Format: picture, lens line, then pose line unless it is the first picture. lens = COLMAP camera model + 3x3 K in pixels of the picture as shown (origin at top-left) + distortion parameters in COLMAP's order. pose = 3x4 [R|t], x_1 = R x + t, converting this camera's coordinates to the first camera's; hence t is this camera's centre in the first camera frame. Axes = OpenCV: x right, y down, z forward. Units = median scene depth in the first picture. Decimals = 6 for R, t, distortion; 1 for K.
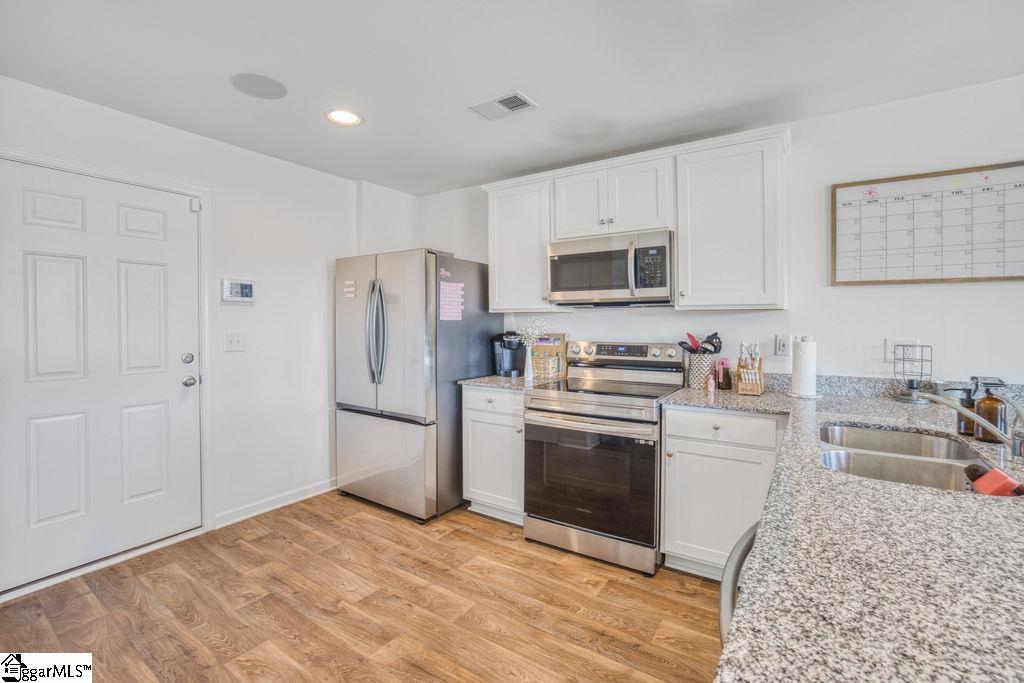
lens RADIAL K [[416.0, 0, 494.4], [0, 416.0, 321.1], [0, 0, 1]] dist [-0.039331, 0.000330]
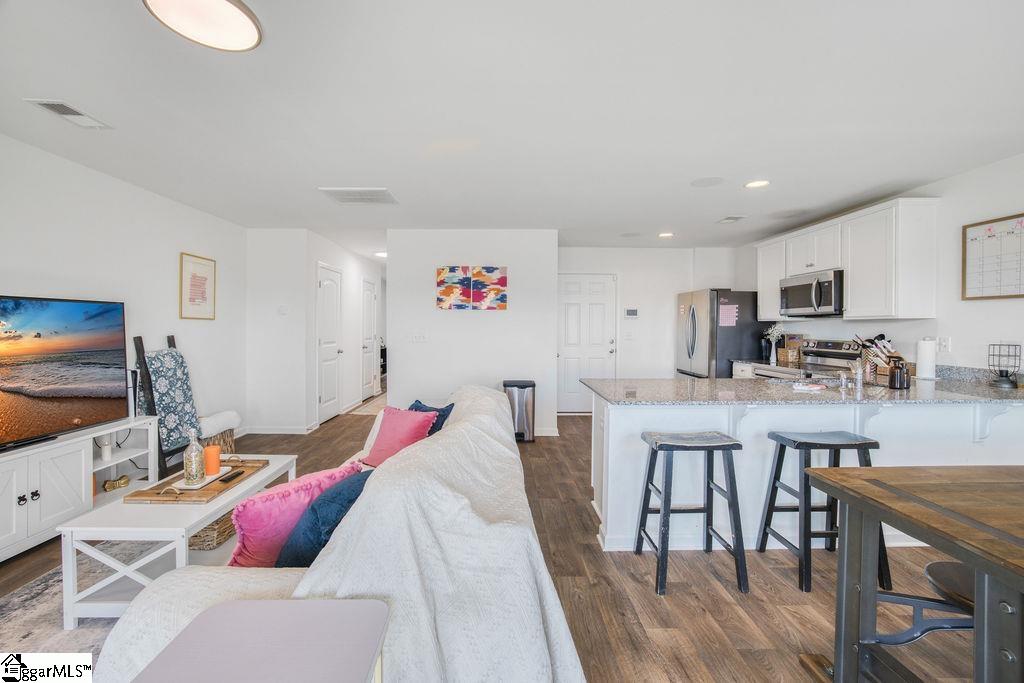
lens RADIAL K [[416.9, 0, 508.9], [0, 416.9, 333.0], [0, 0, 1]] dist [0.000715, 0.000252]
pose [[0.550514, 0.013468, -0.834718, 0.976874], [0.001048, 0.999858, 0.016824, -0.002913], [0.834825, -0.010137, 0.550421, -0.875562]]
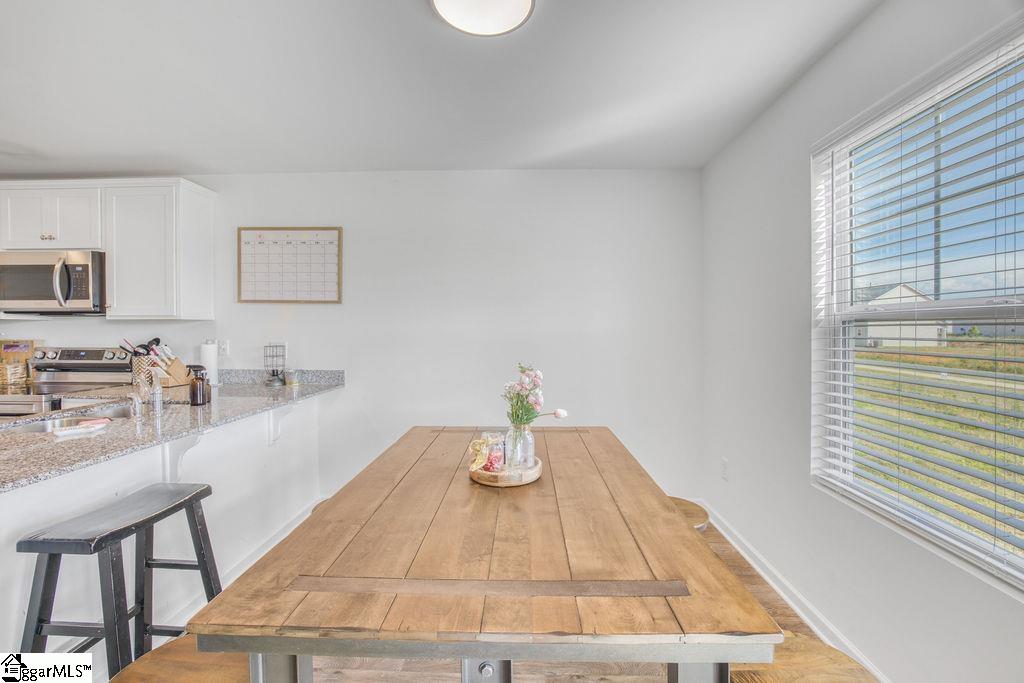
lens RADIAL K [[427.0, 0, 528.0], [0, 427.0, 335.9], [0, 0, 1]] dist [-0.016582, 0.000518]
pose [[0.862112, -0.004980, 0.506693, 0.793903], [-0.002794, 0.999890, 0.014581, 0.000086], [-0.506710, -0.013986, 0.862003, -0.590915]]
